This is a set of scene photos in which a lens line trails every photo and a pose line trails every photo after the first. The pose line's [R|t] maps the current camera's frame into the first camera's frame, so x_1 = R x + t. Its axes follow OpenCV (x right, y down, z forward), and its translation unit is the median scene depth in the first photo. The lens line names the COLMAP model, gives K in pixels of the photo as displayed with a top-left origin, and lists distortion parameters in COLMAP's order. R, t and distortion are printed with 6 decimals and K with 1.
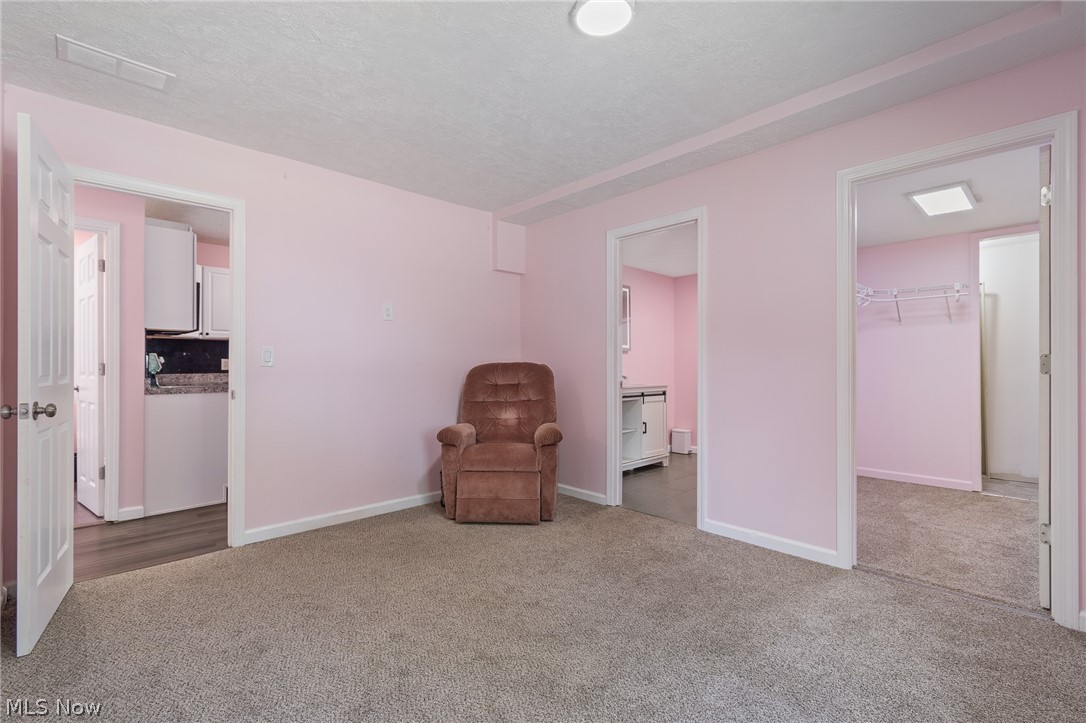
lens RADIAL K [[482.3, 0, 543.4], [0, 482.3, 362.8], [0, 0, 1]] dist [-0.001284, -0.000065]
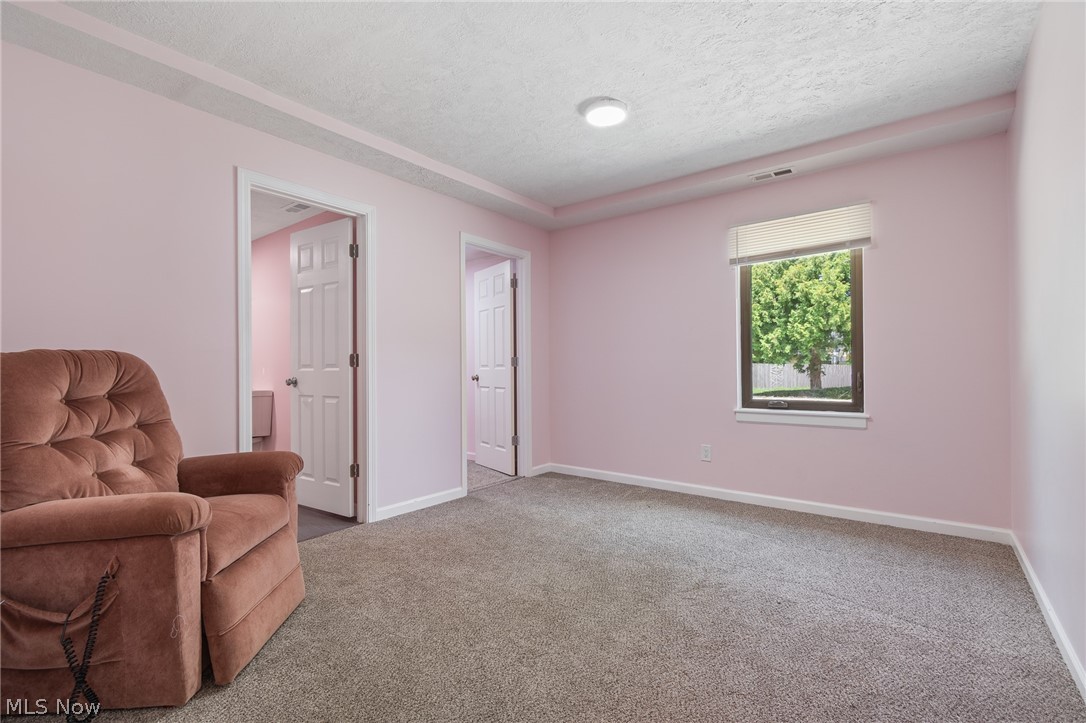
lens RADIAL K [[482.3, 0, 542.9], [0, 482.3, 359.4], [0, 0, 1]] dist [-0.001284, -0.000065]
pose [[-0.124977, -0.001648, 0.992158, -0.795608], [-0.003241, 0.999994, 0.001253, -0.000044], [-0.992154, -0.003059, -0.124982, 0.844297]]
